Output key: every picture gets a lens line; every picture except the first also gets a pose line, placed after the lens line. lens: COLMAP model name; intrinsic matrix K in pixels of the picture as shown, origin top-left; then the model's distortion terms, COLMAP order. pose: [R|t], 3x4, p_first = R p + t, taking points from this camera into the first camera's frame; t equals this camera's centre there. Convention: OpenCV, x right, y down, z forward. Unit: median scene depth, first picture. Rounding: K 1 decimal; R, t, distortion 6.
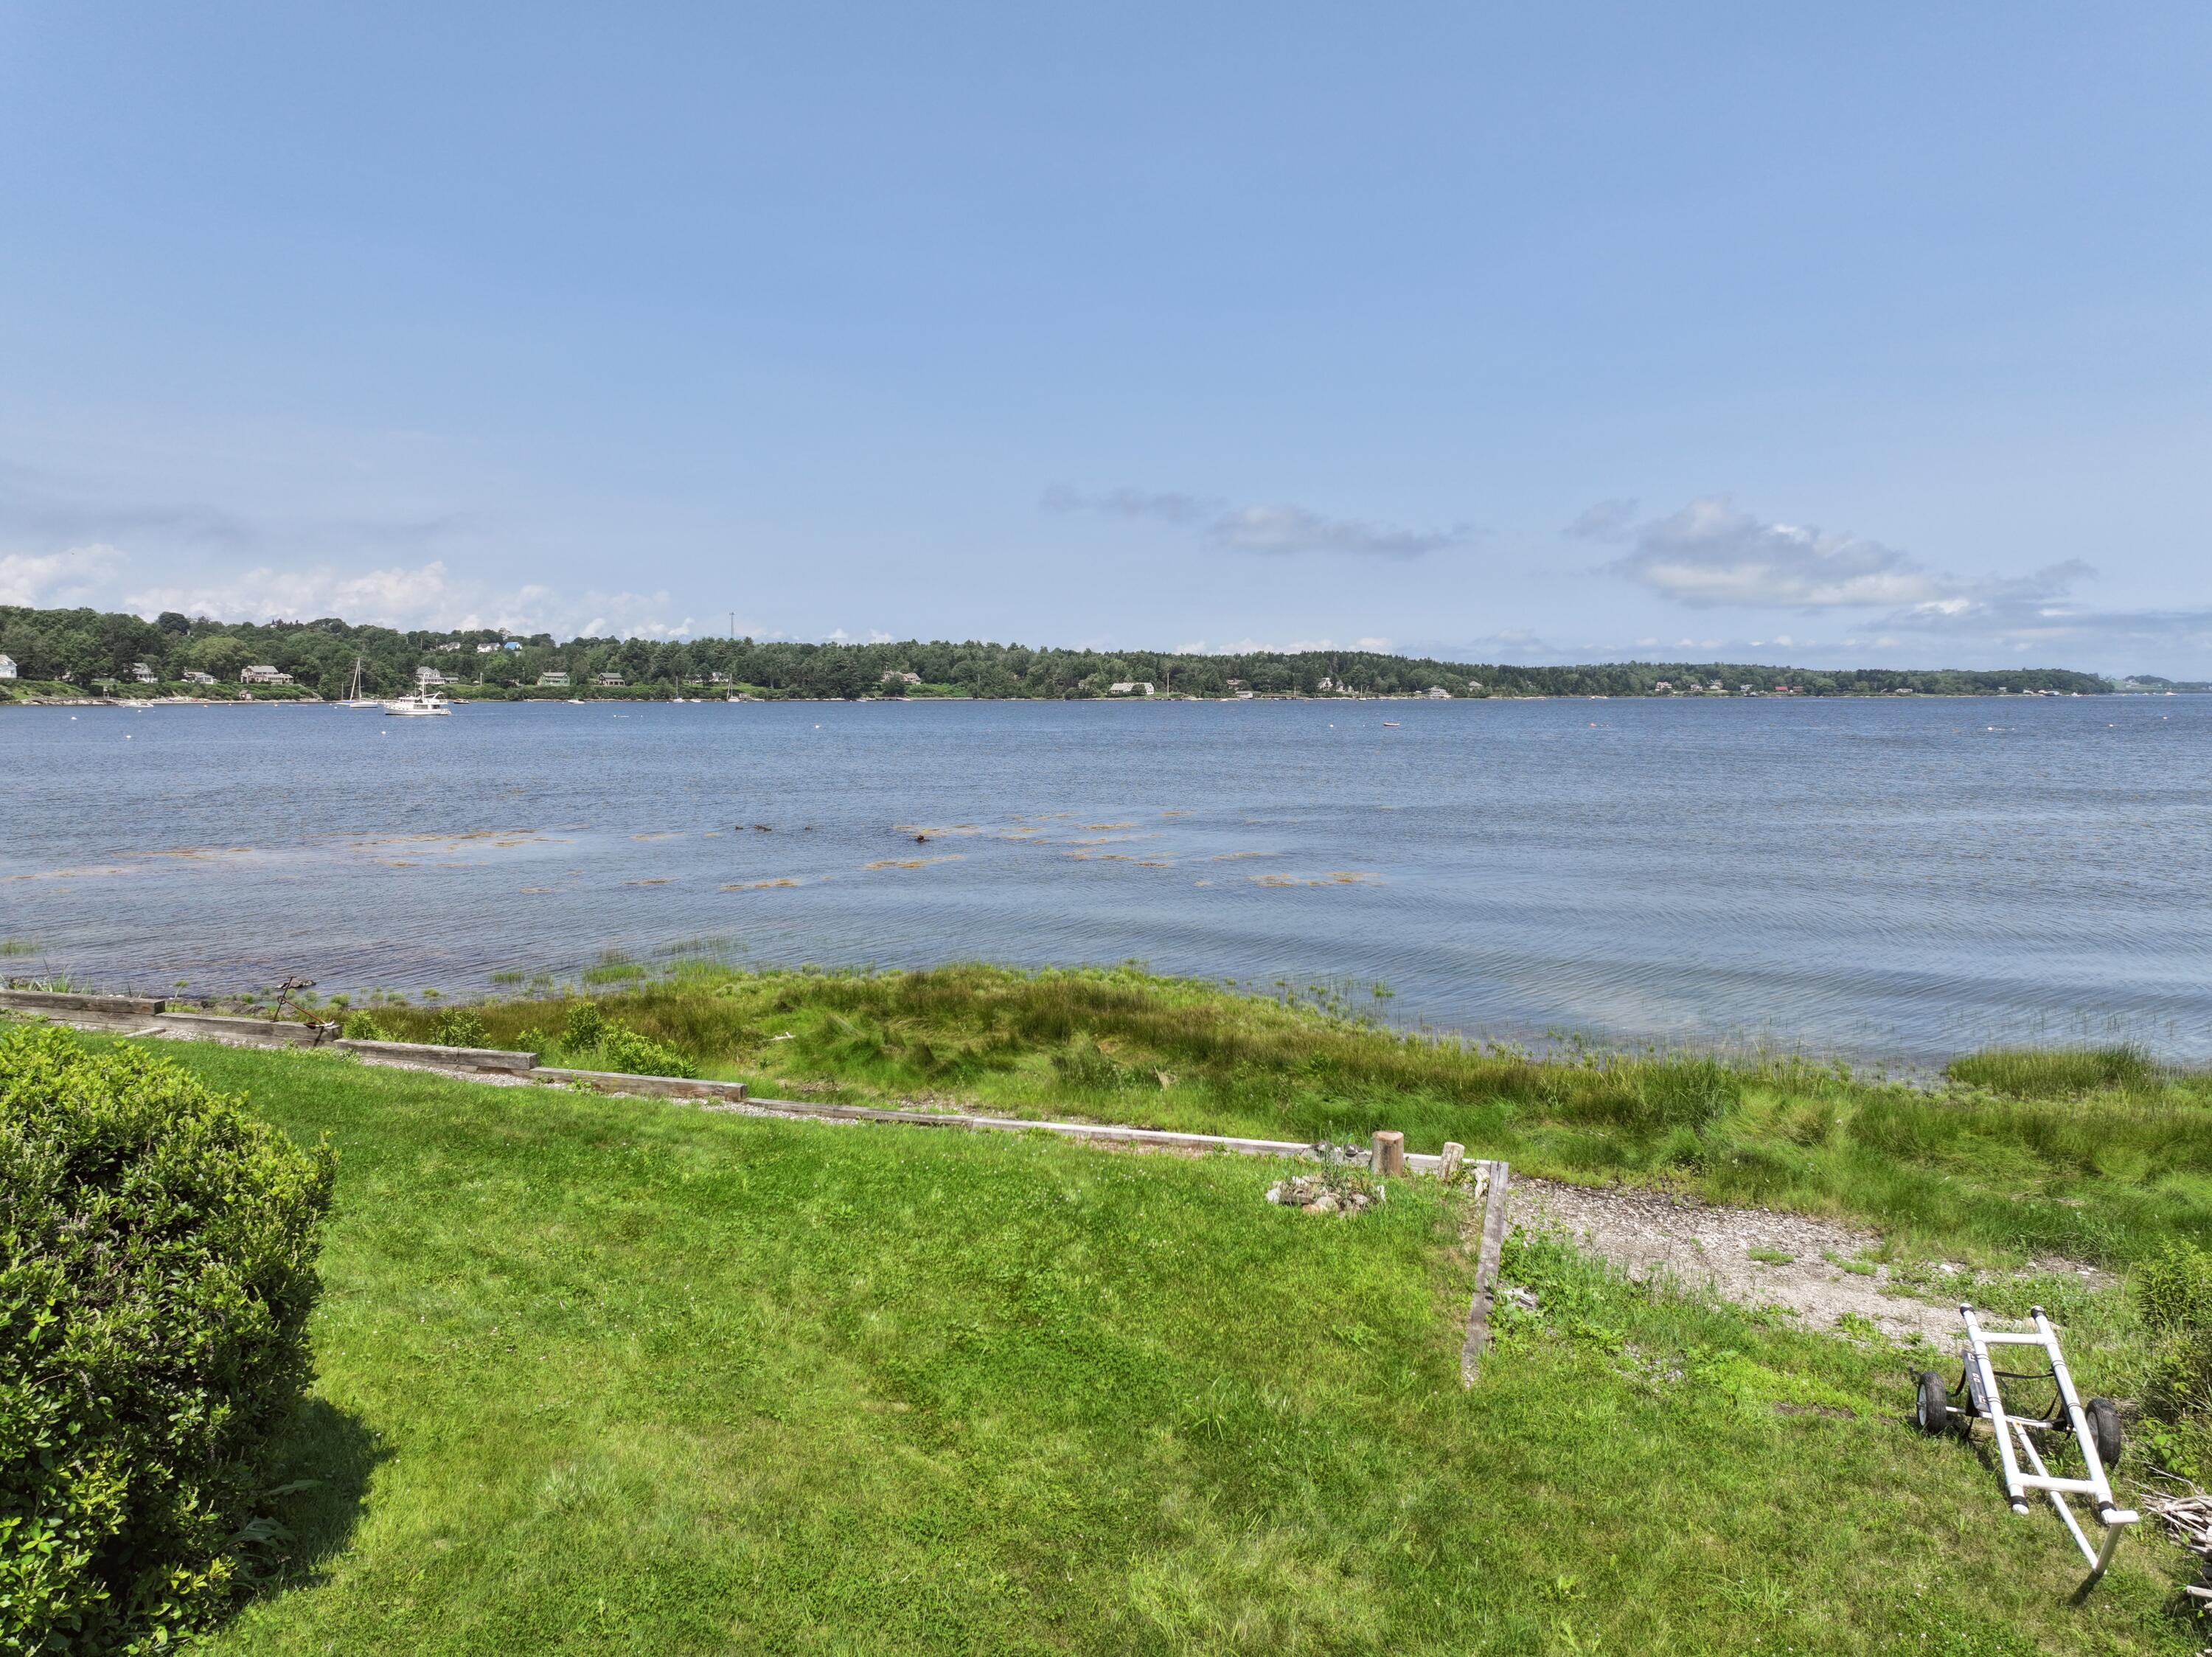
lens RADIAL K [[1545.6, 0, 1112.7], [0, 1545.6, 833.5], [0, 0, 1]] dist [0.003226, 0.010893]
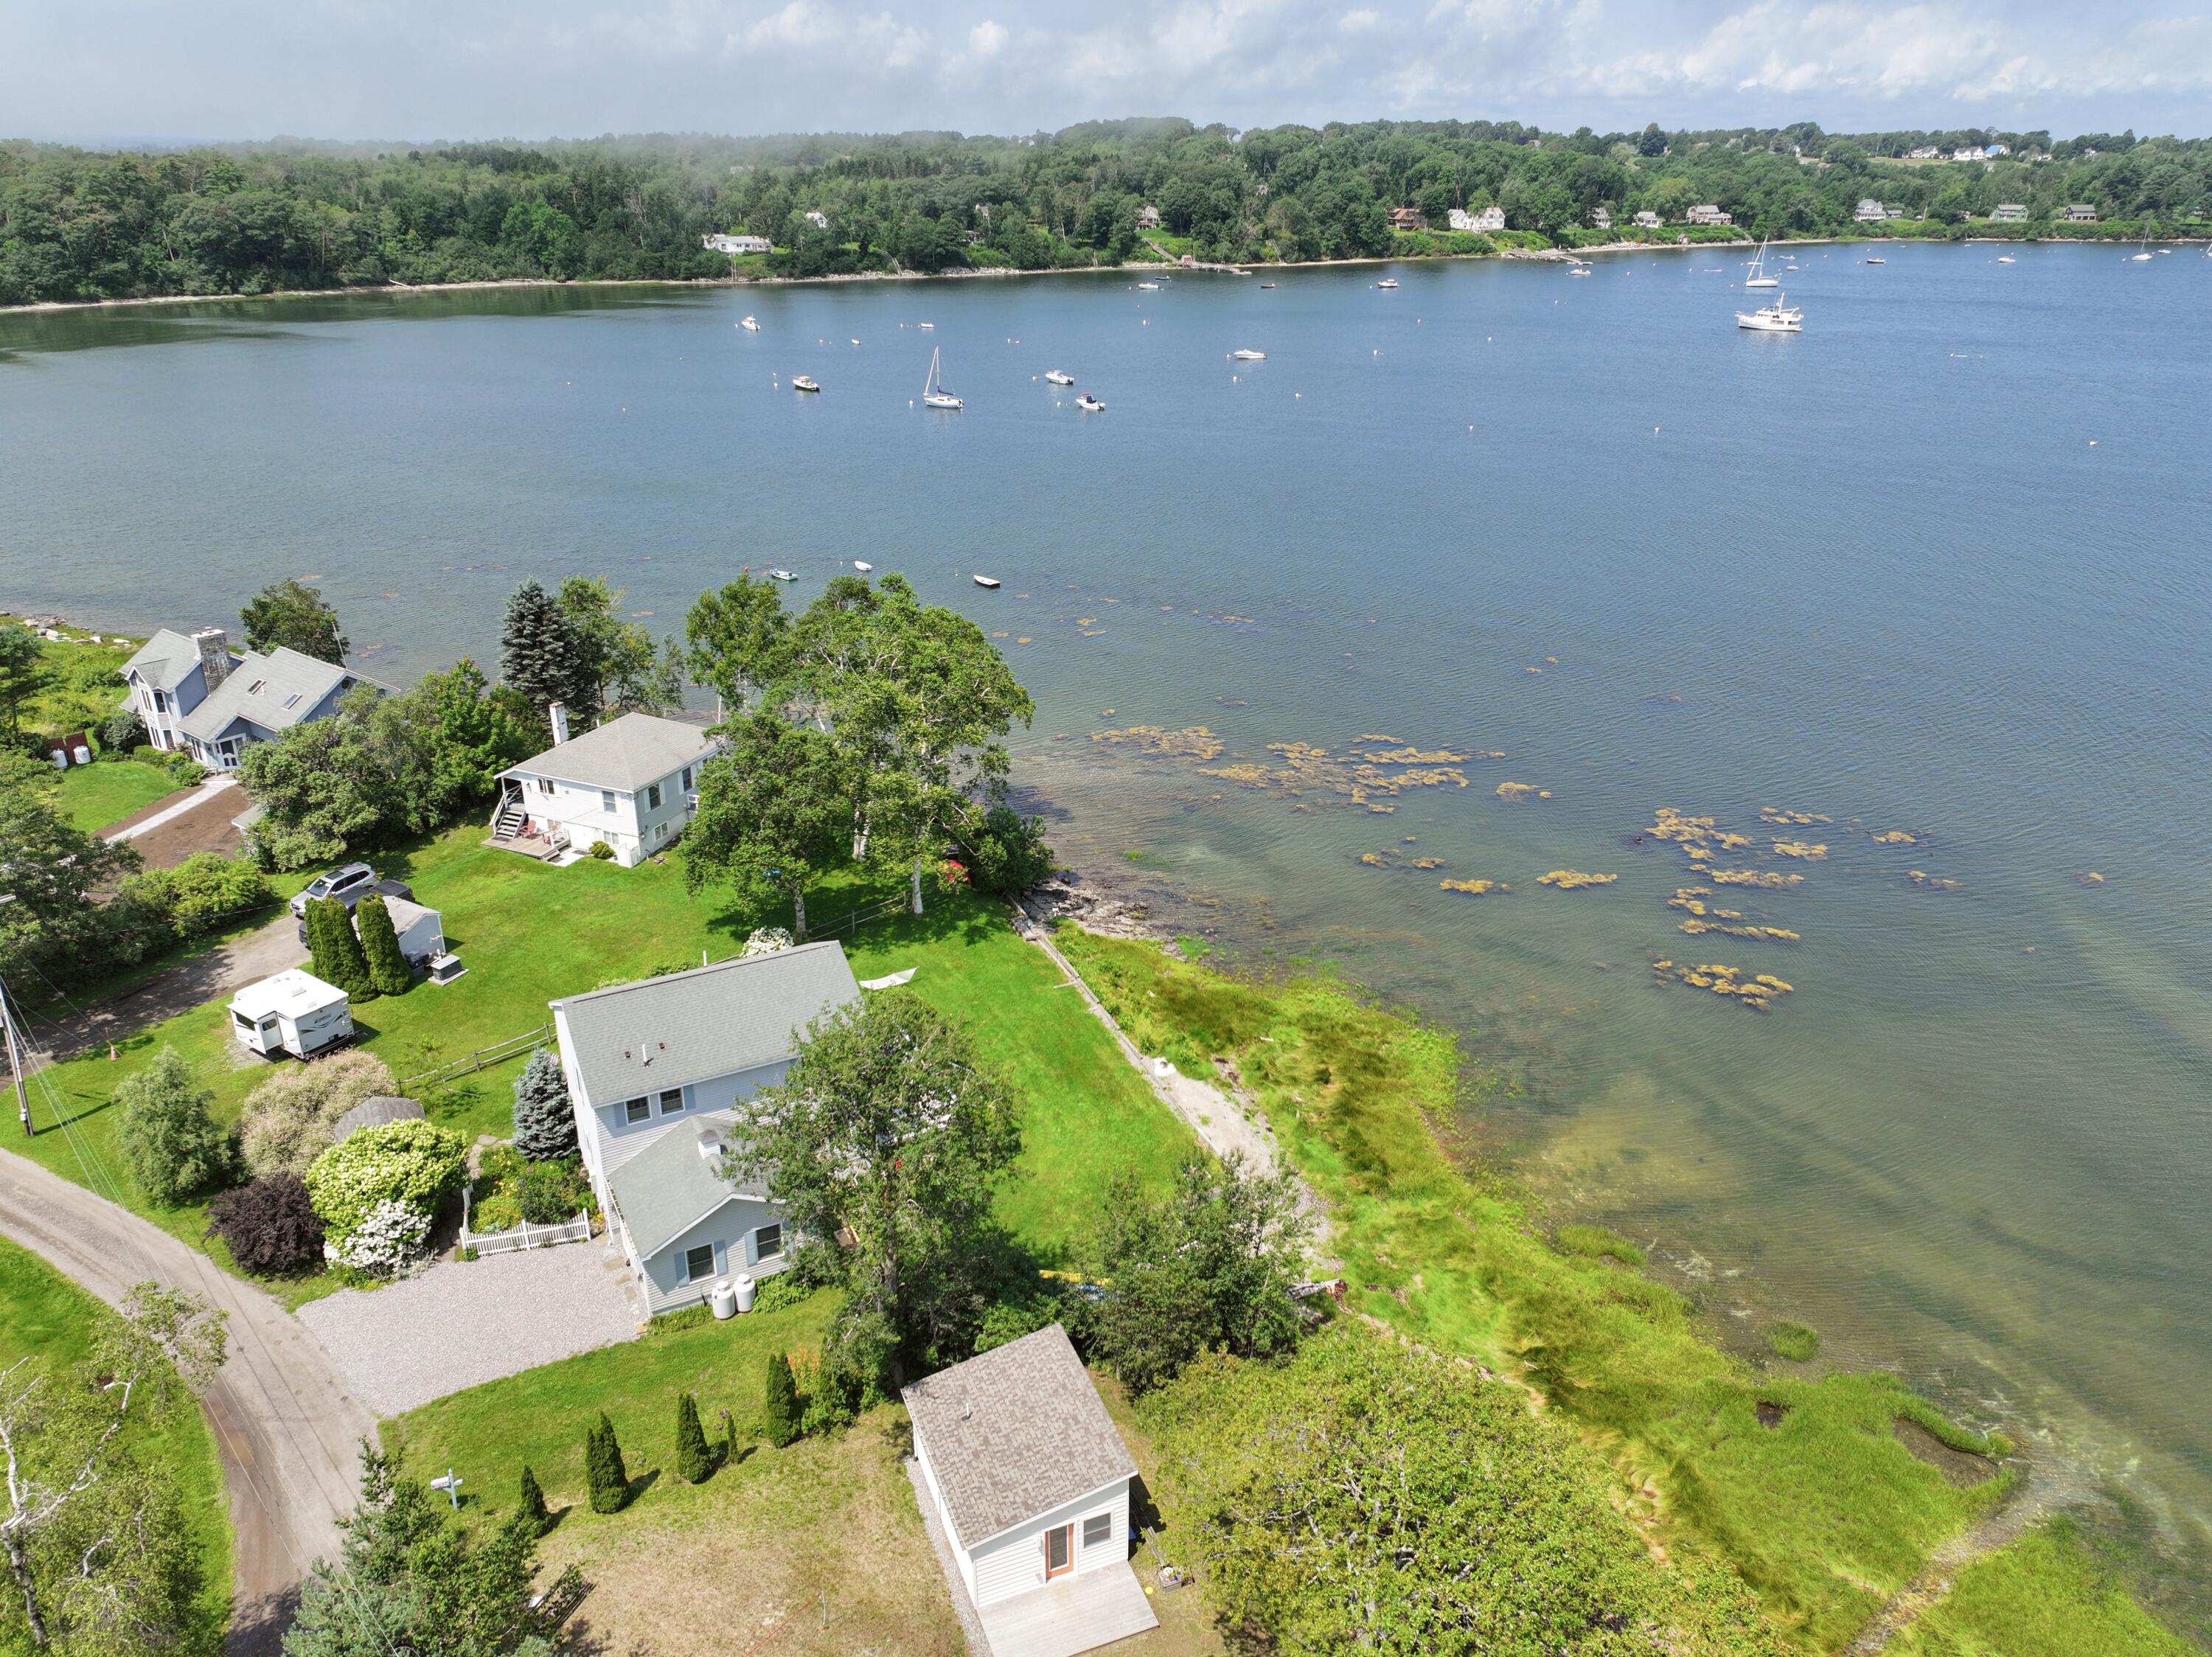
lens RADIAL K [[1545.6, 0, 1107.9], [0, 1545.6, 816.2], [0, 0, 1]] dist [0.003226, 0.010893]
pose [[0.645968, 0.297452, -0.703027, 0.723065], [-0.070970, 0.940372, 0.332662, -0.578260], [0.760058, -0.164996, 0.628561, -0.519503]]
